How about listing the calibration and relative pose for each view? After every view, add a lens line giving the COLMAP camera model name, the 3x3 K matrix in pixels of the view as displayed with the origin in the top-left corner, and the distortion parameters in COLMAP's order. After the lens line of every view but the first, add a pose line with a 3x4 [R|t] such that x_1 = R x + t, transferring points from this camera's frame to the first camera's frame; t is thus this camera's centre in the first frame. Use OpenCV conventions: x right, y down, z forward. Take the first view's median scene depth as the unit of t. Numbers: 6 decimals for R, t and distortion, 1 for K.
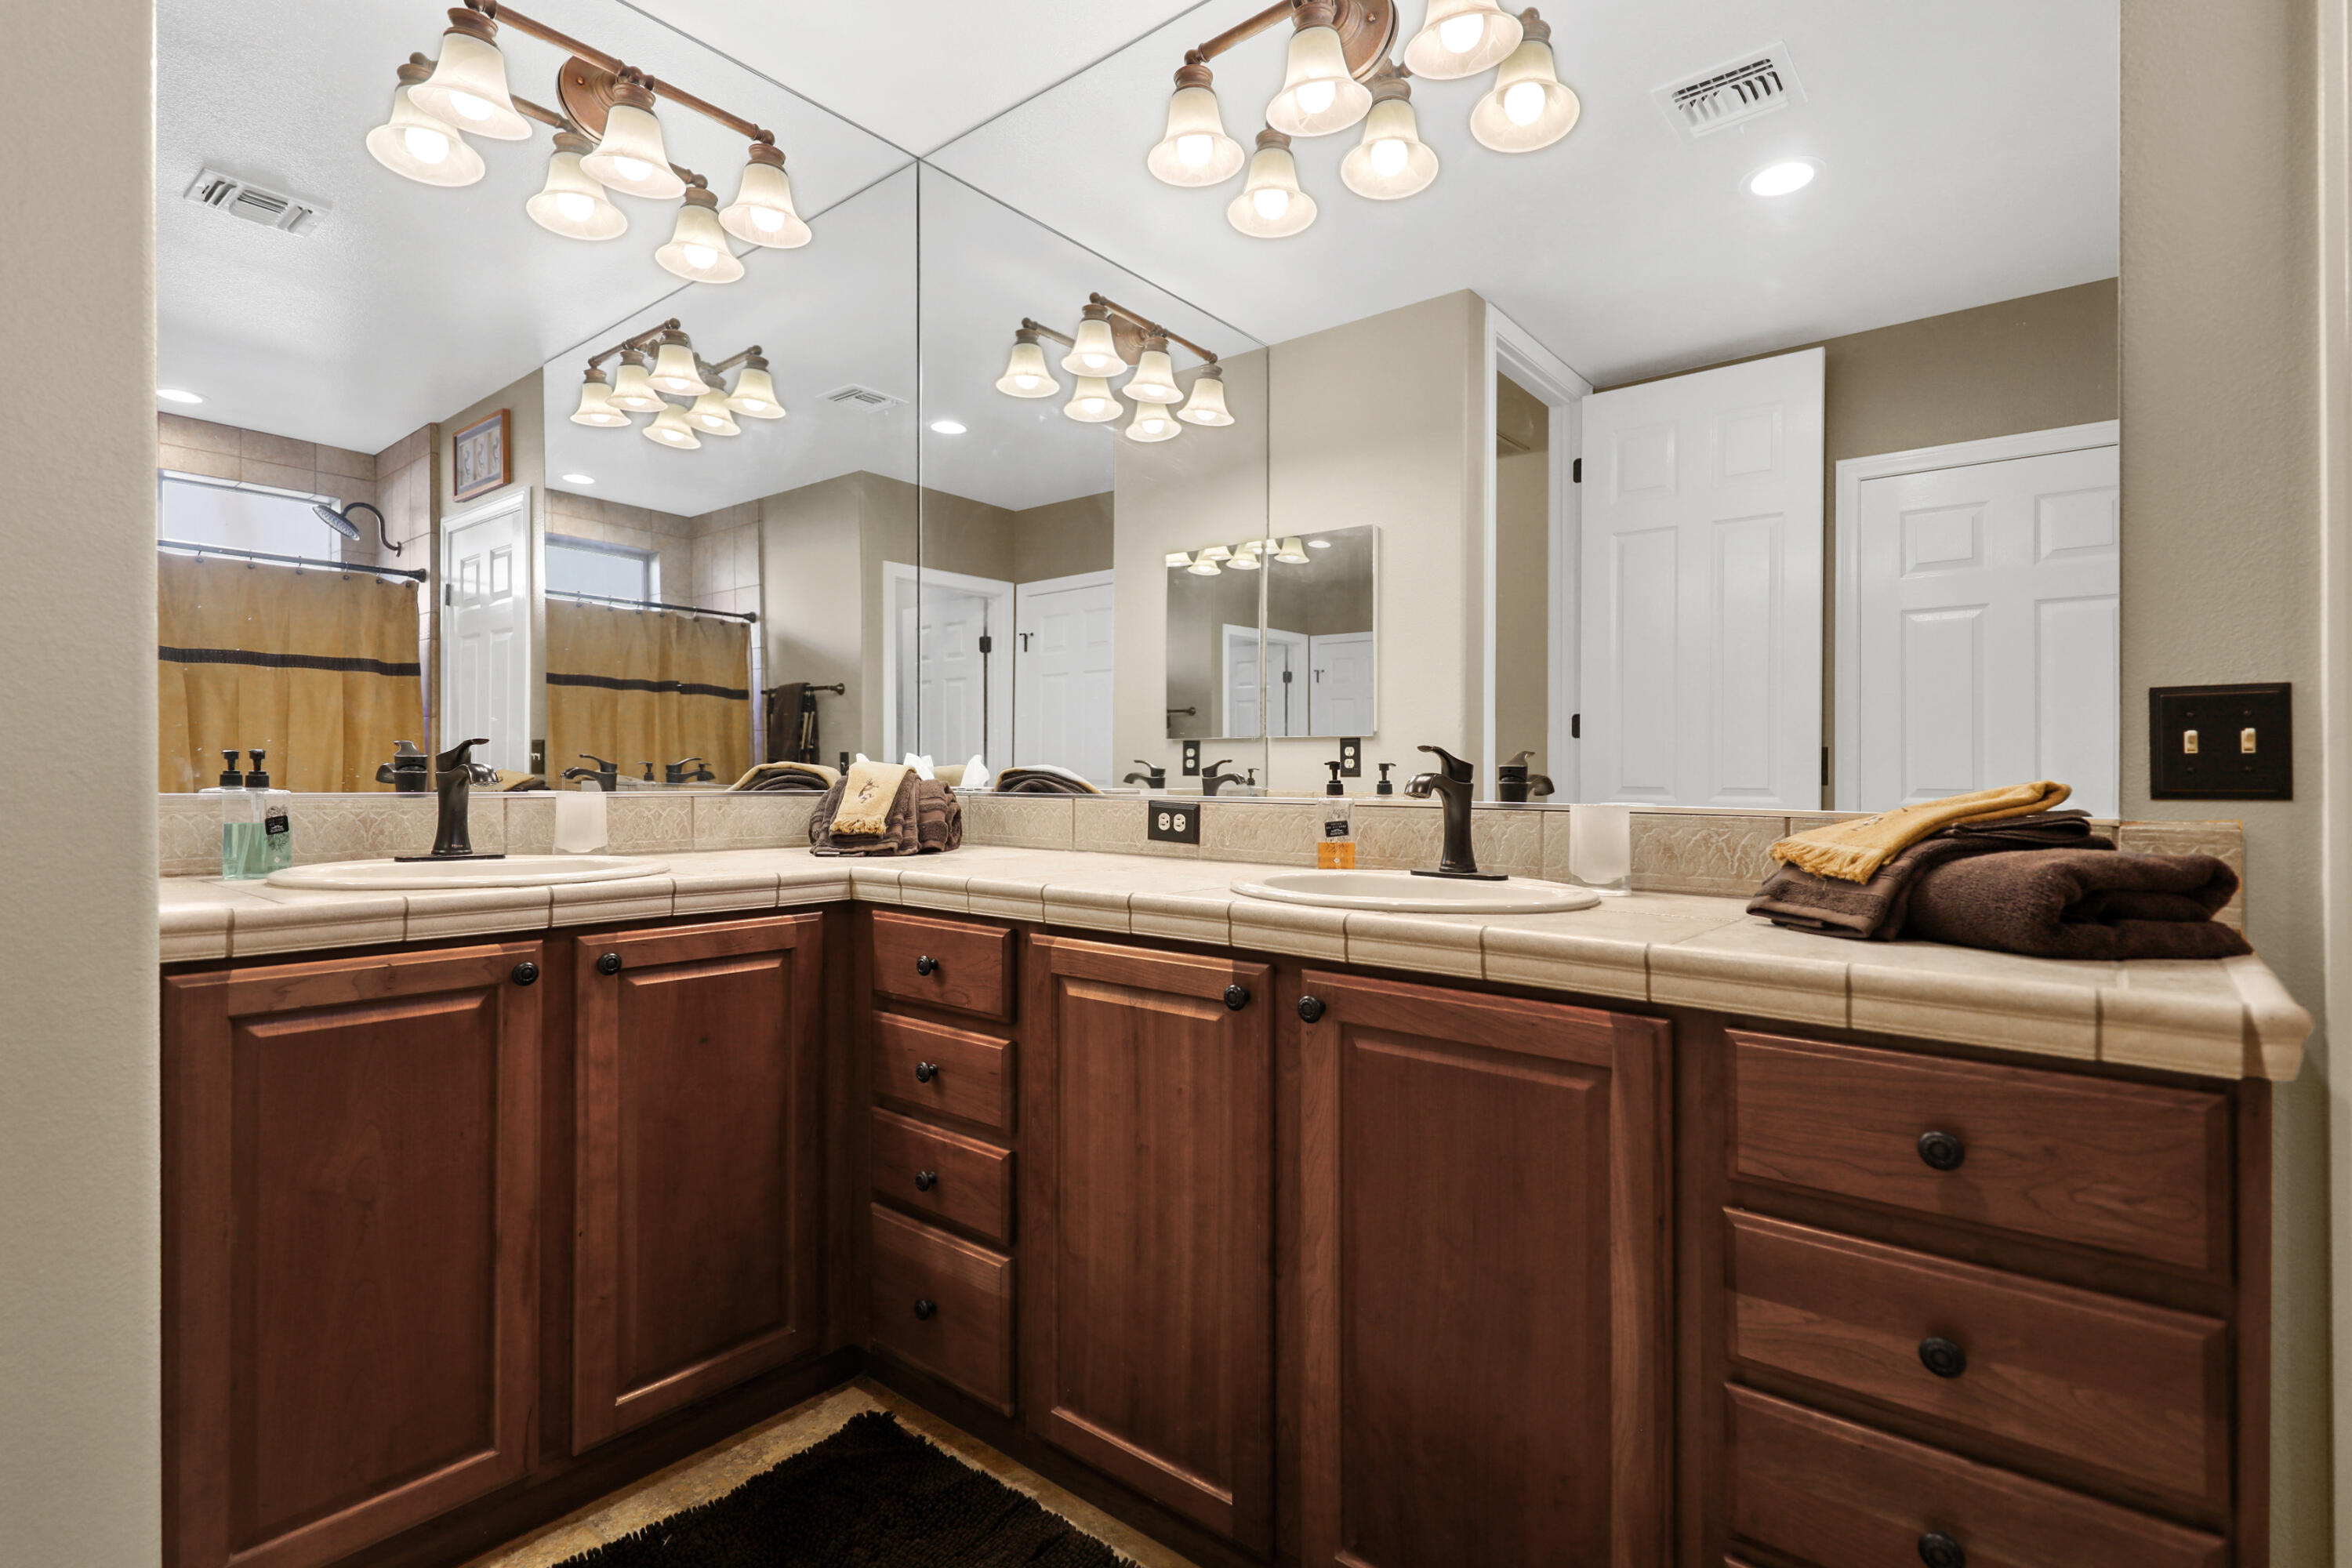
lens RADIAL K [[1134.8, 0, 1176.0], [0, 1134.8, 784.0], [0, 0, 1]] dist [0.002248, 0.000223]
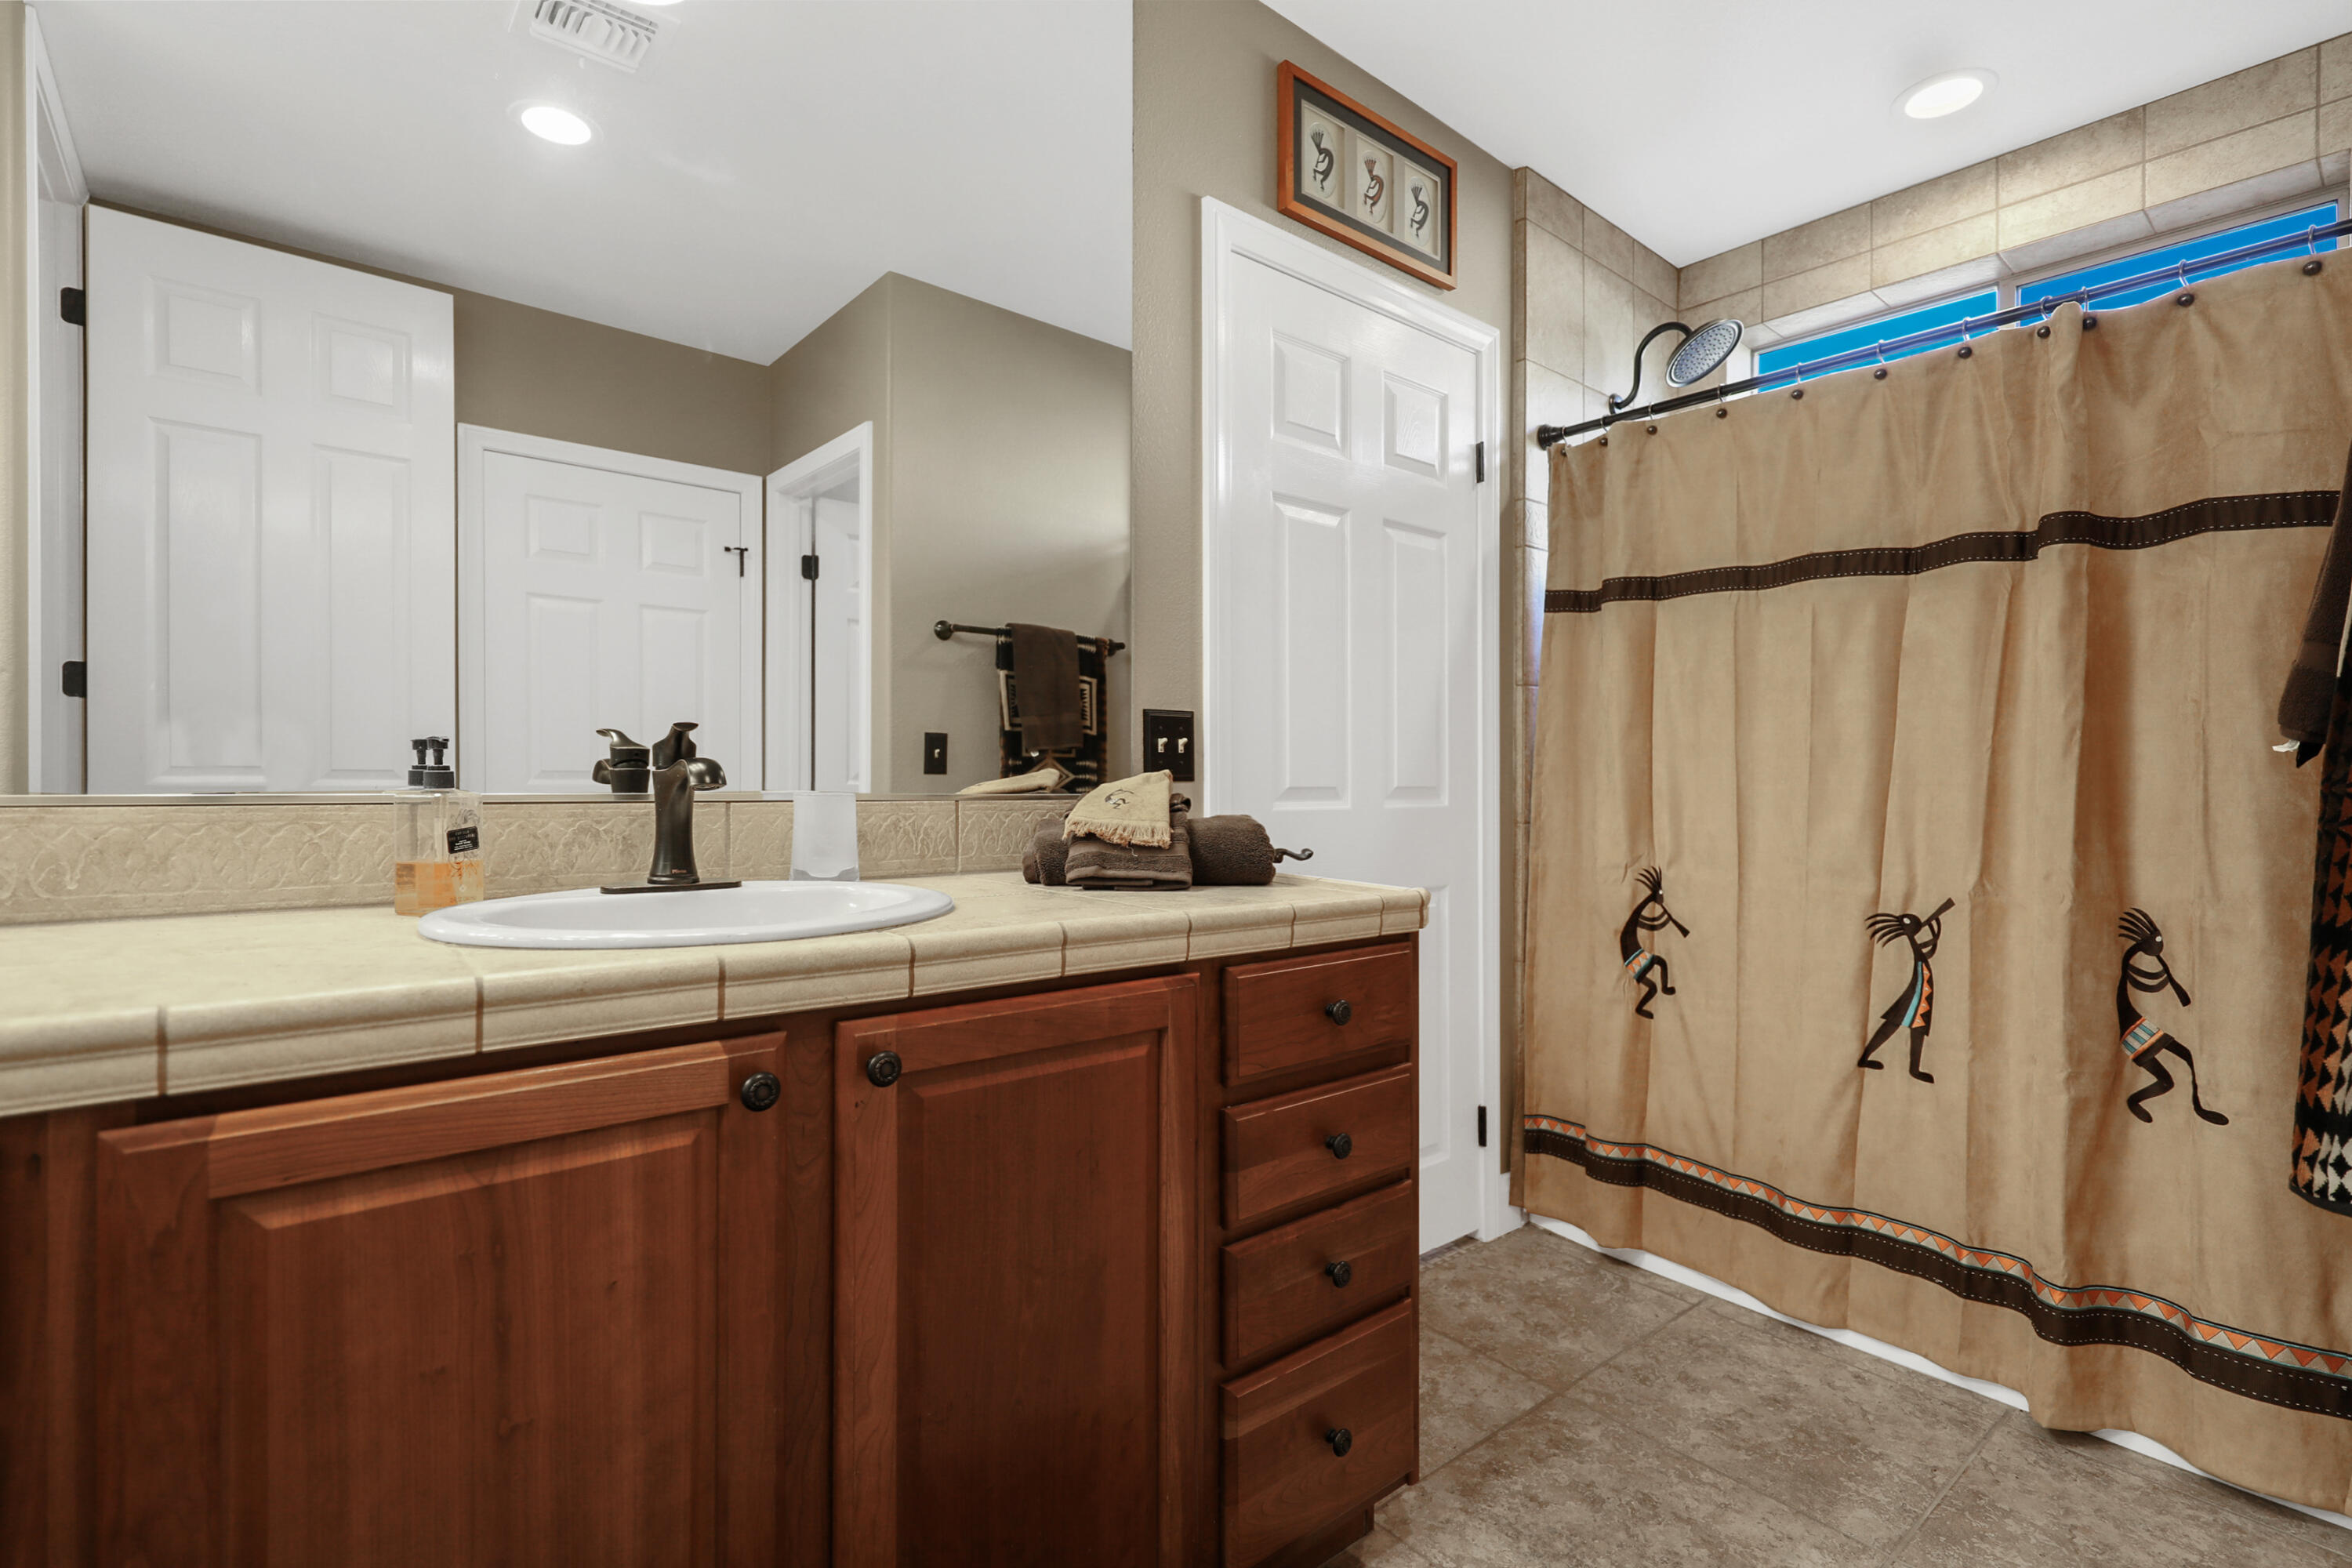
lens RADIAL K [[1086.9, 0, 1191.5], [0, 1086.9, 776.2], [0, 0, 1]] dist [0.018103, -0.005744]
pose [[0.176827, -0.008885, 0.984202, -0.513912], [-0.004625, 0.999941, 0.009858, -0.007067], [-0.984231, -0.006295, 0.176775, 0.600827]]
